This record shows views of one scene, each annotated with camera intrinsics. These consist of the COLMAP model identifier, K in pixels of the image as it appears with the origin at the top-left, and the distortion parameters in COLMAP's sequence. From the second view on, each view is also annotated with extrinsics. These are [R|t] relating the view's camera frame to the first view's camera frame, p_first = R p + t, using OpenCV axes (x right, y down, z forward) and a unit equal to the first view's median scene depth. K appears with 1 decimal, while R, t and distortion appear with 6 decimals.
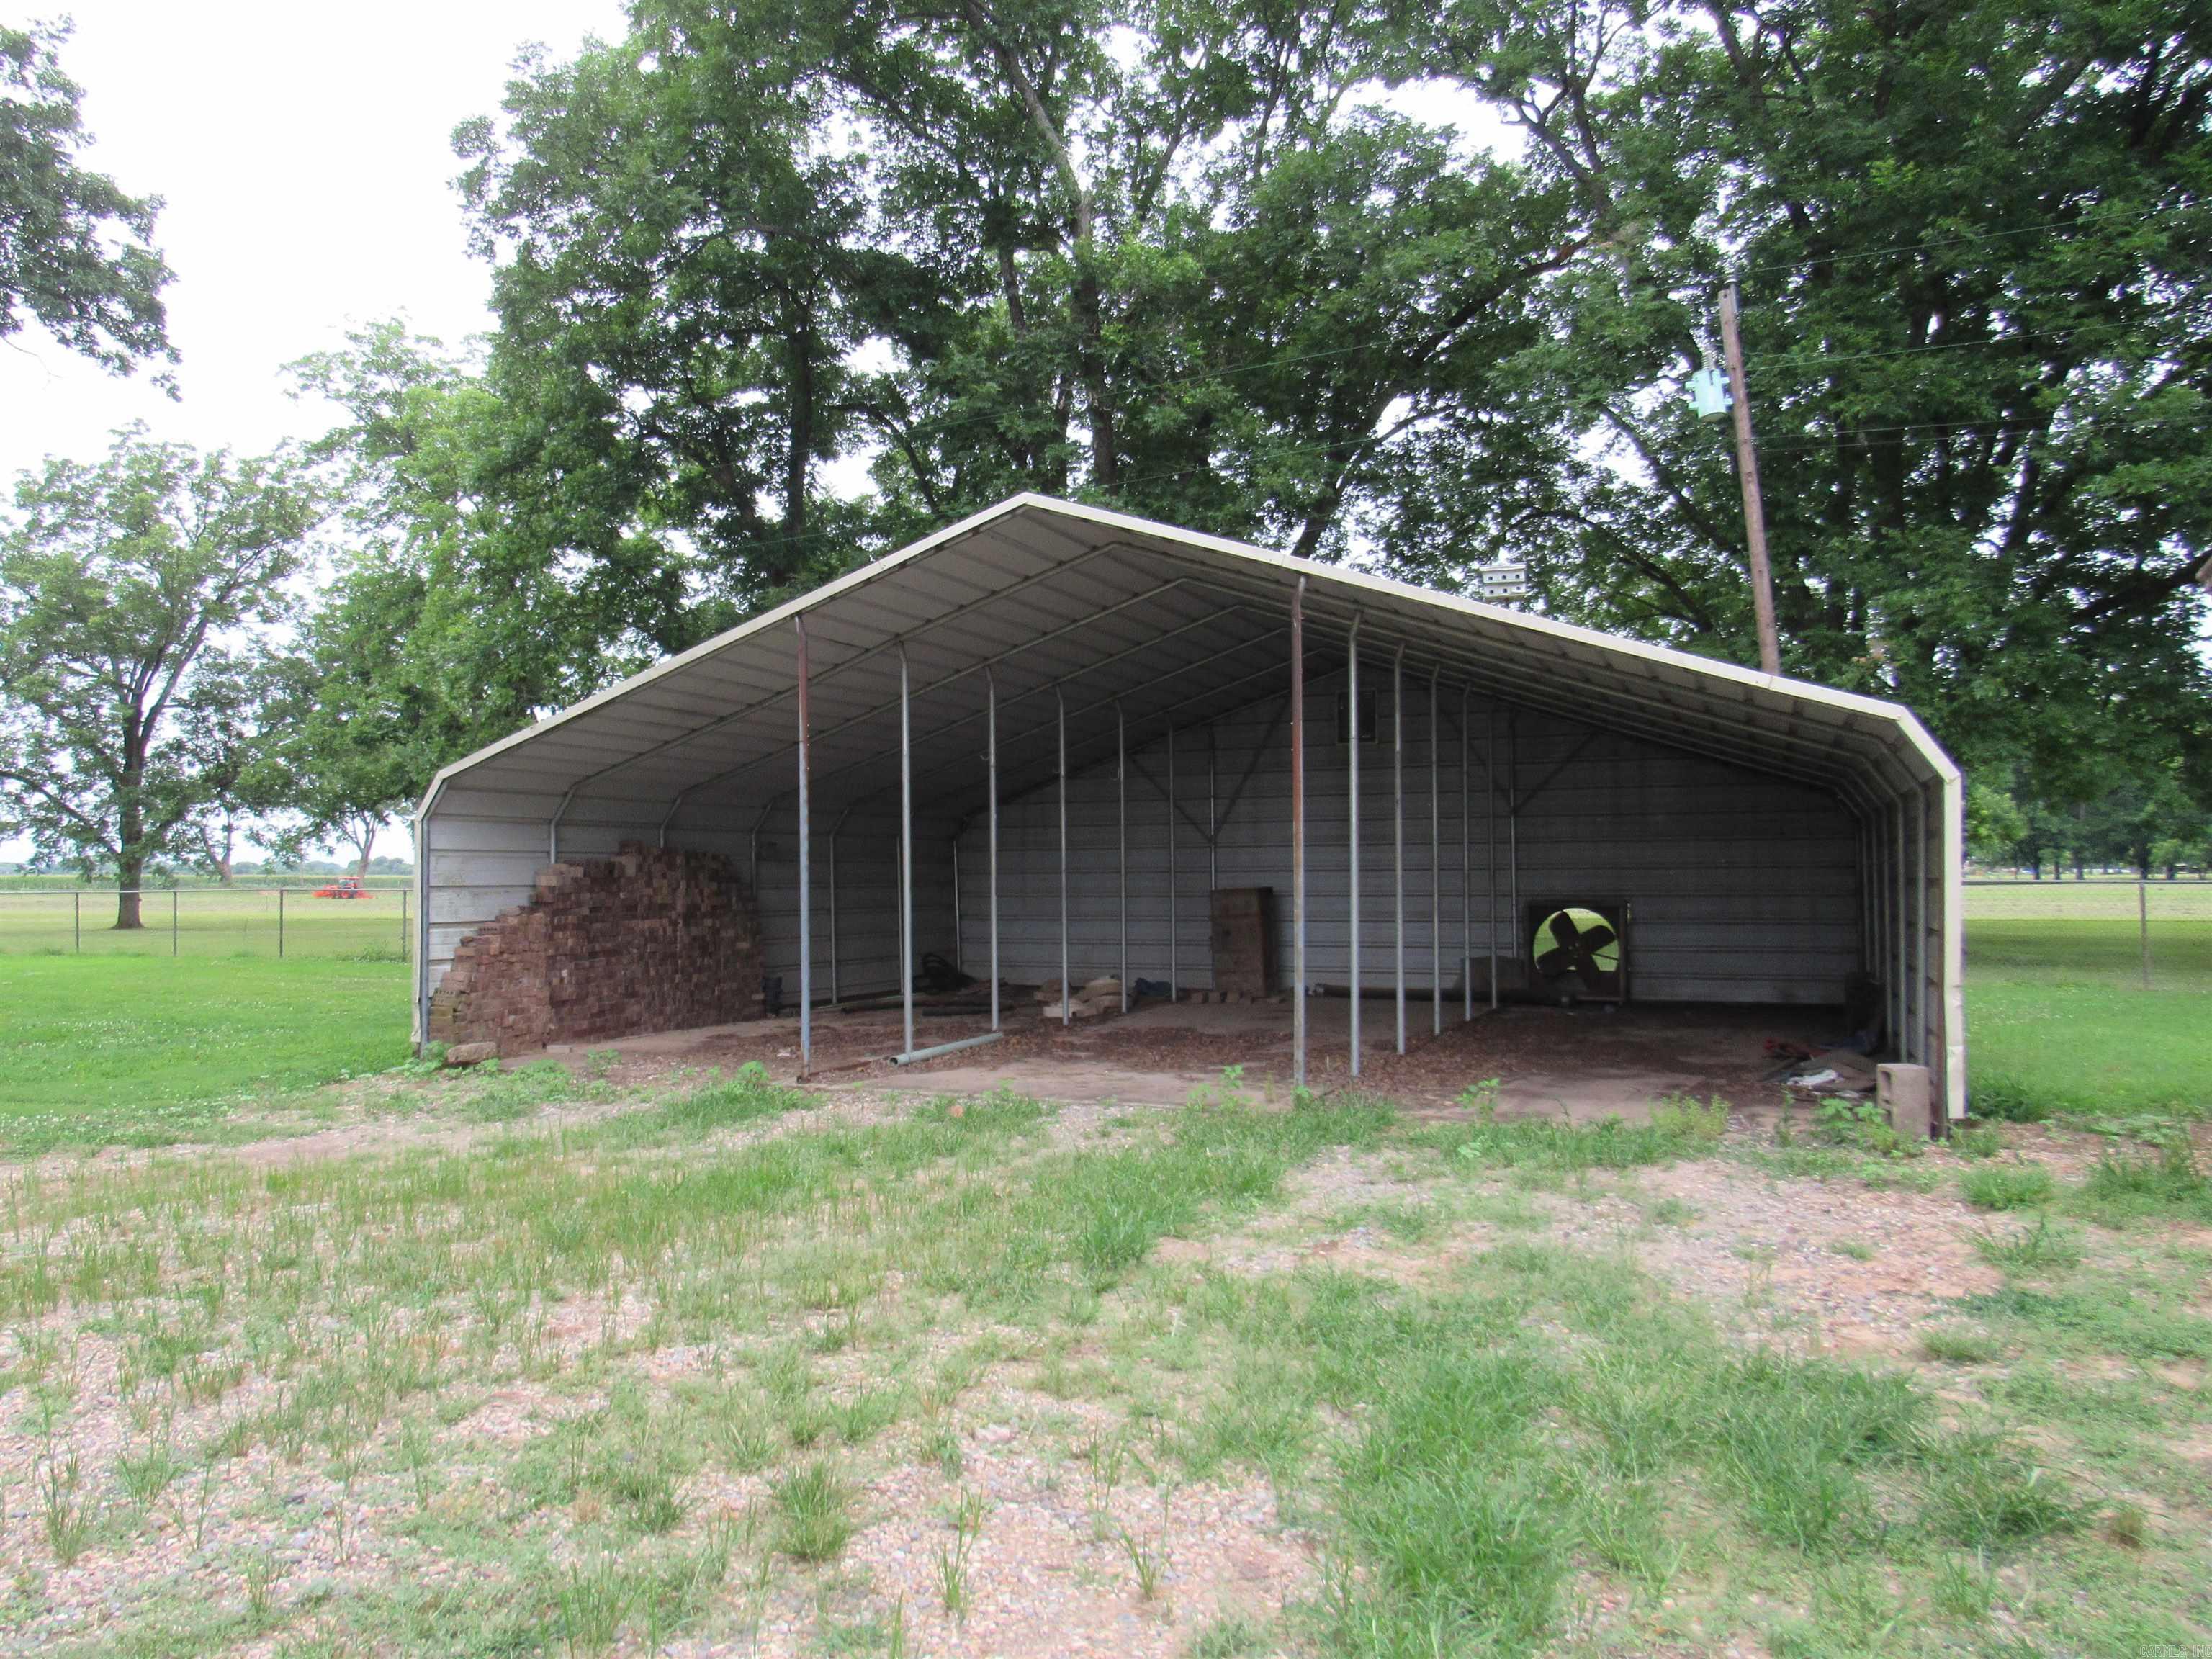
lens RADIAL K [[1583.3, 0, 1085.7], [0, 1583.3, 833.3], [0, 0, 1]] dist [-0.041531, 0.022764]
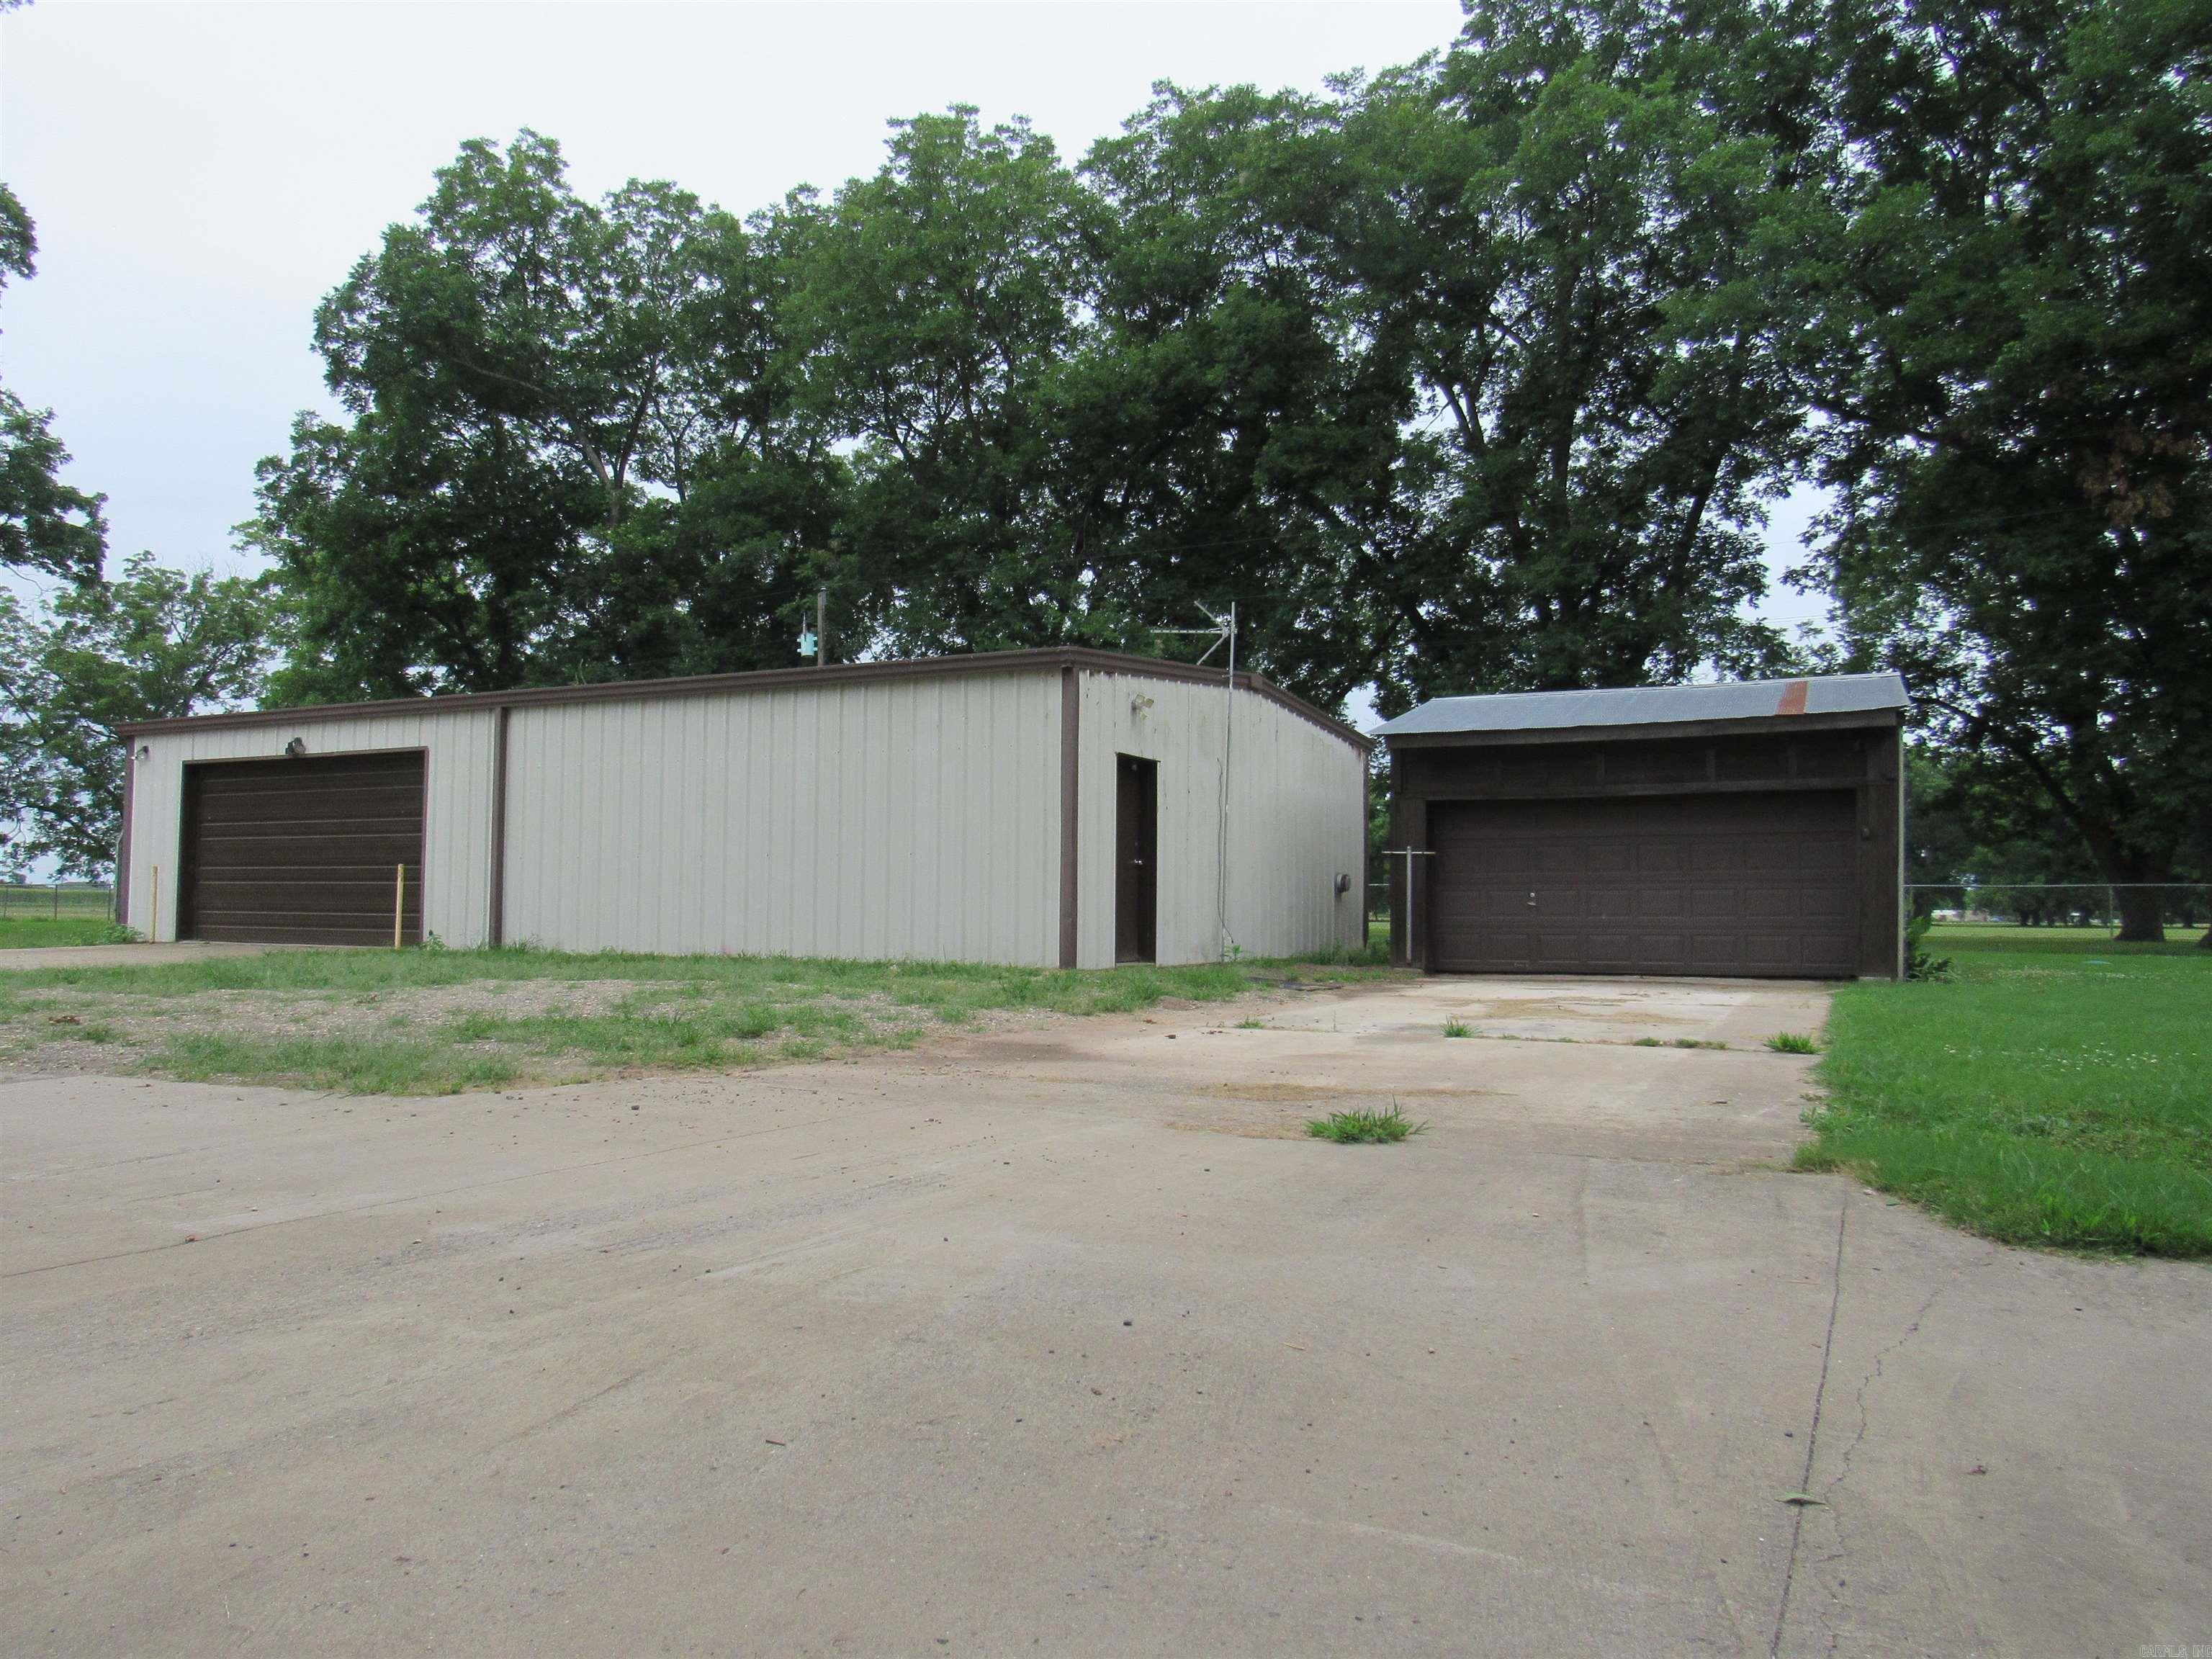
lens RADIAL K [[1583.3, 0, 1085.7], [0, 1583.3, 833.3], [0, 0, 1]] dist [-0.041531, 0.022764]
pose [[0.999059, 0.019763, -0.038619, 0.276914], [-0.020840, 0.999399, -0.027694, 0.003664], [0.038048, 0.028473, 0.998870, -0.334520]]
